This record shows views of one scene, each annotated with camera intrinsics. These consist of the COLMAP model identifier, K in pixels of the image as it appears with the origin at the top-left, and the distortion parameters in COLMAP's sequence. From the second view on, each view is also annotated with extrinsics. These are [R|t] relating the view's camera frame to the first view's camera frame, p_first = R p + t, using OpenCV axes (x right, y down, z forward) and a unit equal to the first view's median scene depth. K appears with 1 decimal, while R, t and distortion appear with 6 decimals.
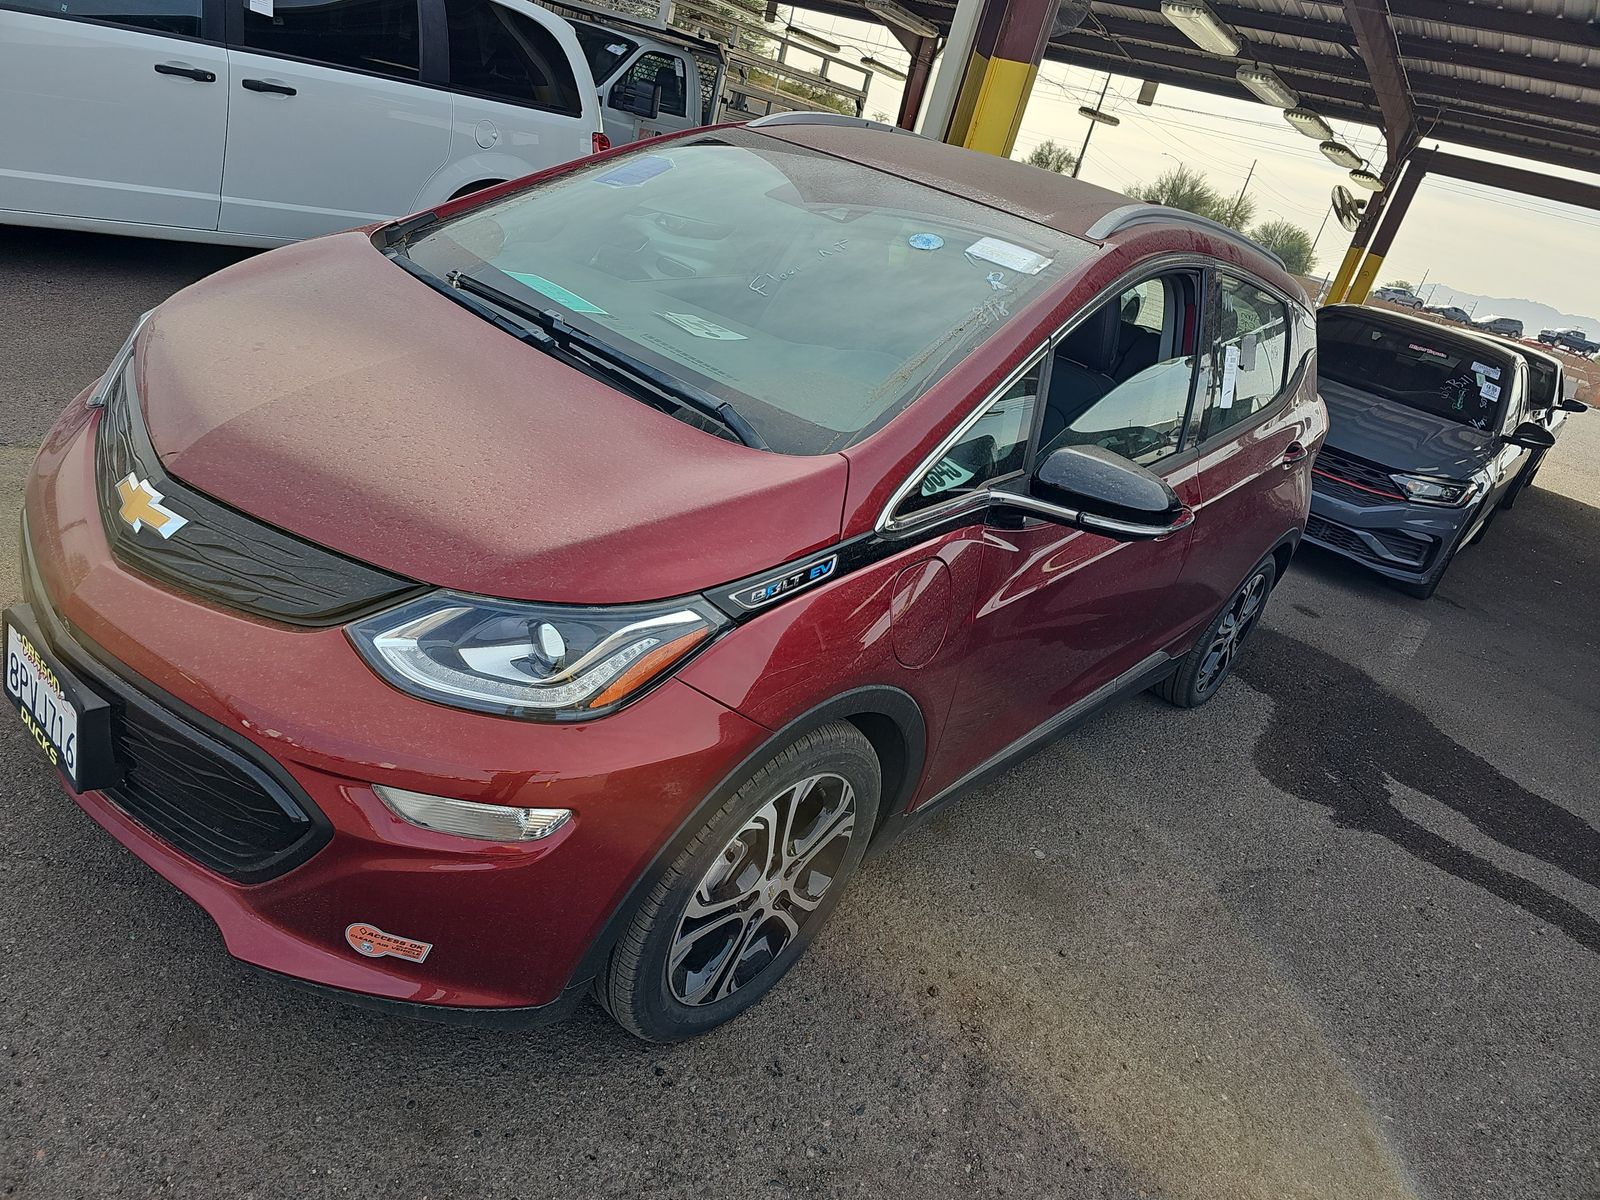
lens RADIAL K [[1067.0, 0, 764.7], [0, 1067.0, 600.0], [0, 0, 1]] dist [0.025884, -0.001590]
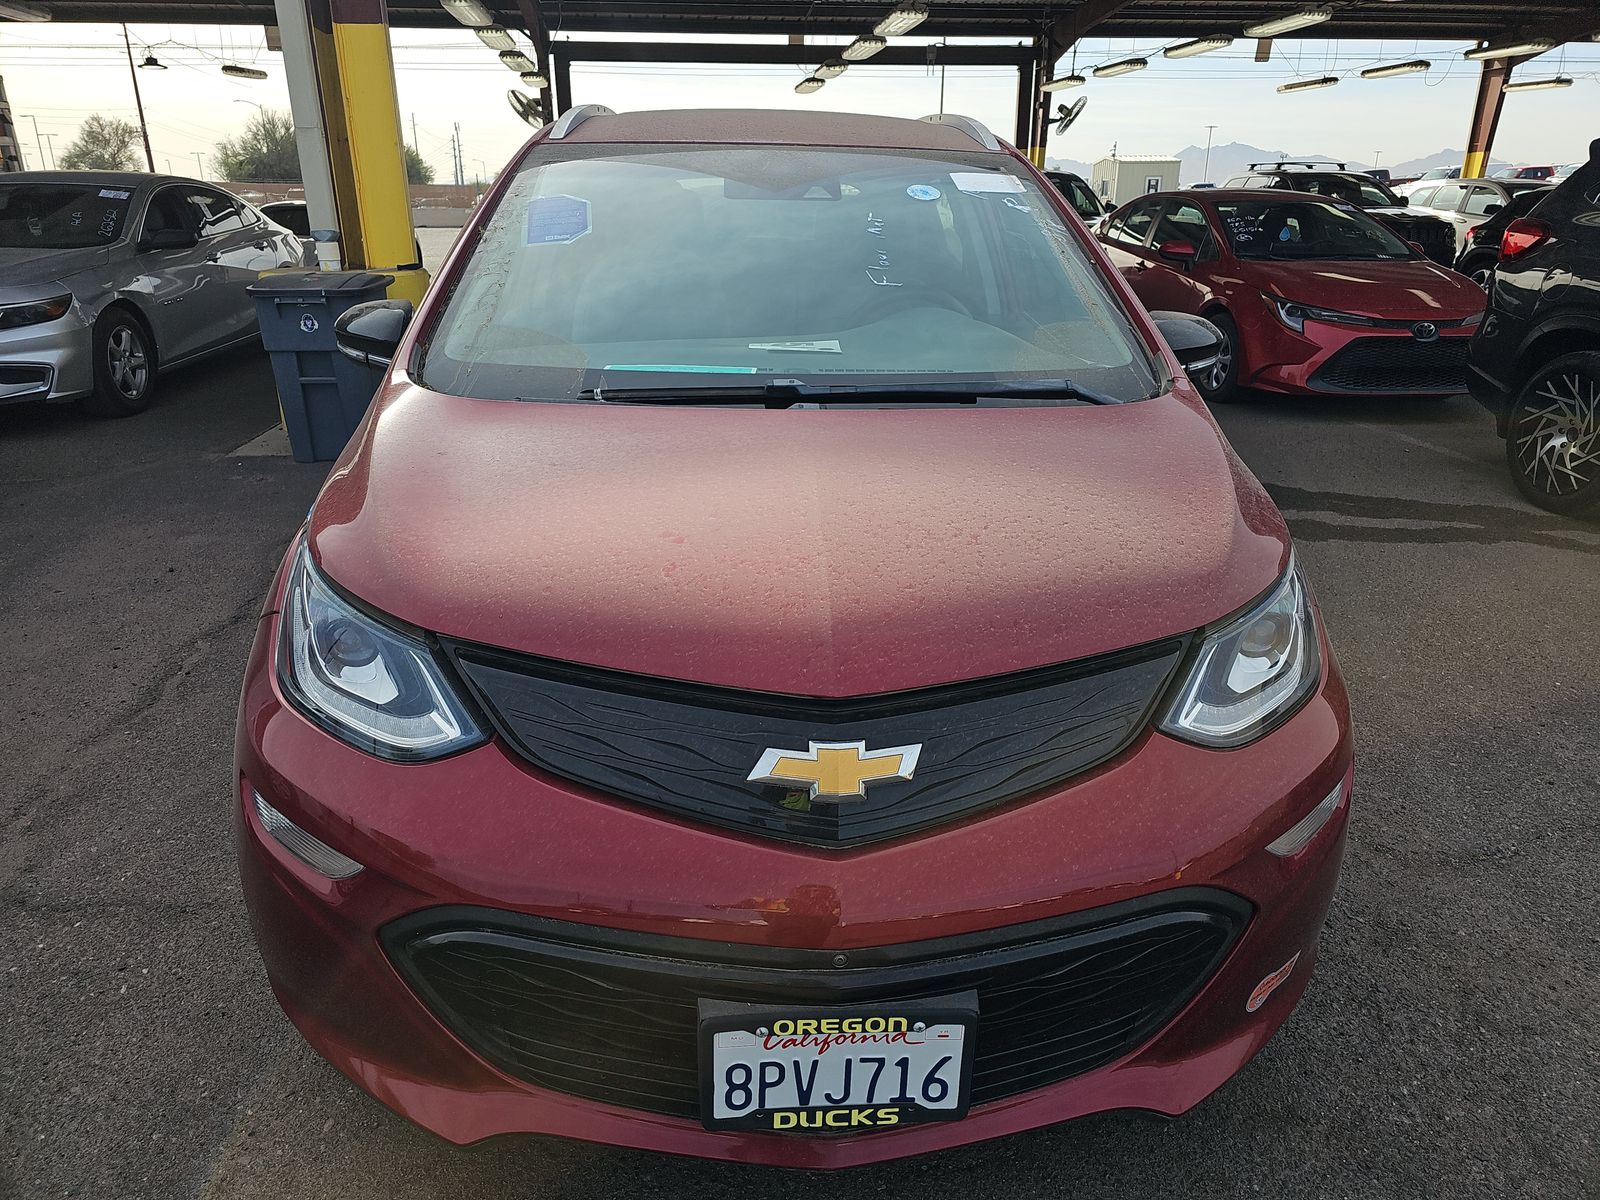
lens RADIAL K [[1067.0, 0, 764.7], [0, 1067.0, 600.0], [0, 0, 1]] dist [0.025884, -0.001590]
pose [[0.684302, -0.484071, 0.545350, -0.130981], [0.454407, 0.867990, 0.200270, -0.049784], [-0.570303, 0.110766, 0.813932, 0.053200]]
